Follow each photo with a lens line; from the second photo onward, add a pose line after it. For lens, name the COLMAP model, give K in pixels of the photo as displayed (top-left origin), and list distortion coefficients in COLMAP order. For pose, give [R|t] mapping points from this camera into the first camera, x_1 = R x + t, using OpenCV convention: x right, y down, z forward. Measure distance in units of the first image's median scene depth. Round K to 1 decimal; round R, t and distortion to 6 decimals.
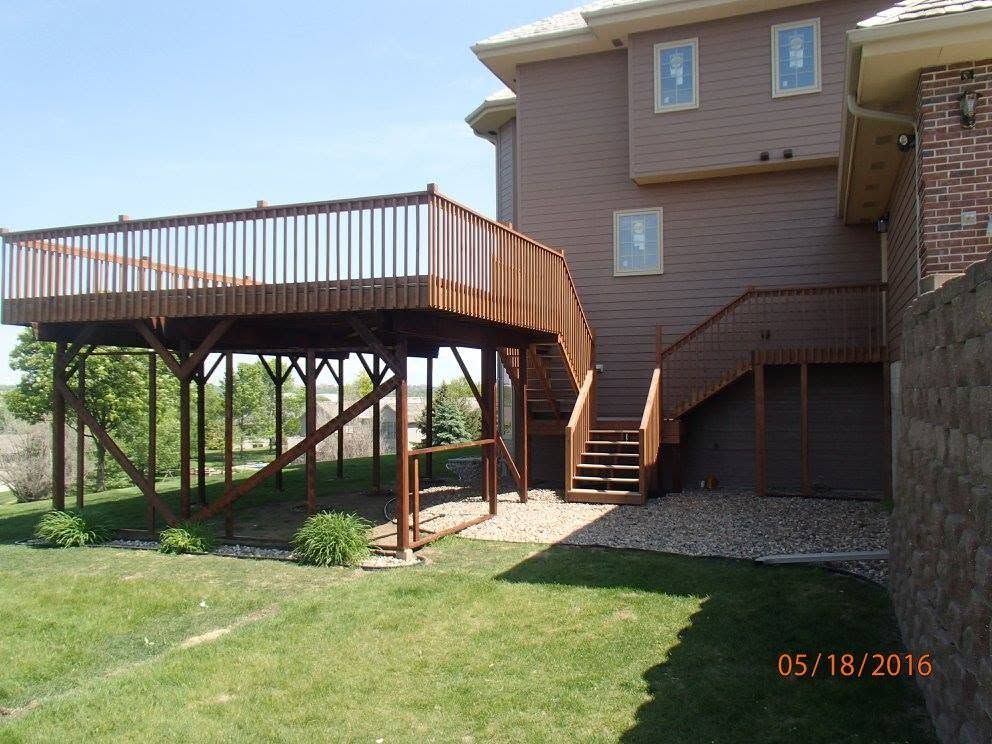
lens RADIAL K [[819.3, 0, 495.9], [0, 819.3, 370.8], [0, 0, 1]] dist [-0.016402, -0.003549]
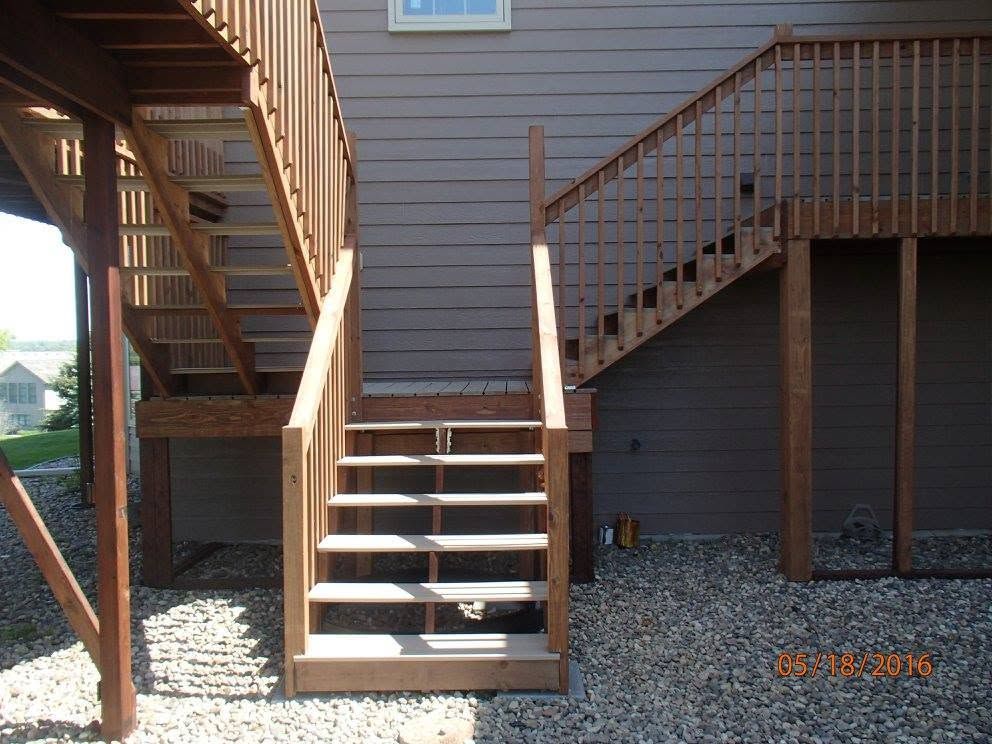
lens RADIAL K [[819.3, 0, 495.2], [0, 819.3, 374.8], [0, 0, 1]] dist [-0.016402, -0.003549]
pose [[0.929899, -0.020829, 0.367225, 0.047627], [-0.002205, 0.998062, 0.062195, 0.030809], [-0.367809, -0.058645, 0.928050, 0.673518]]
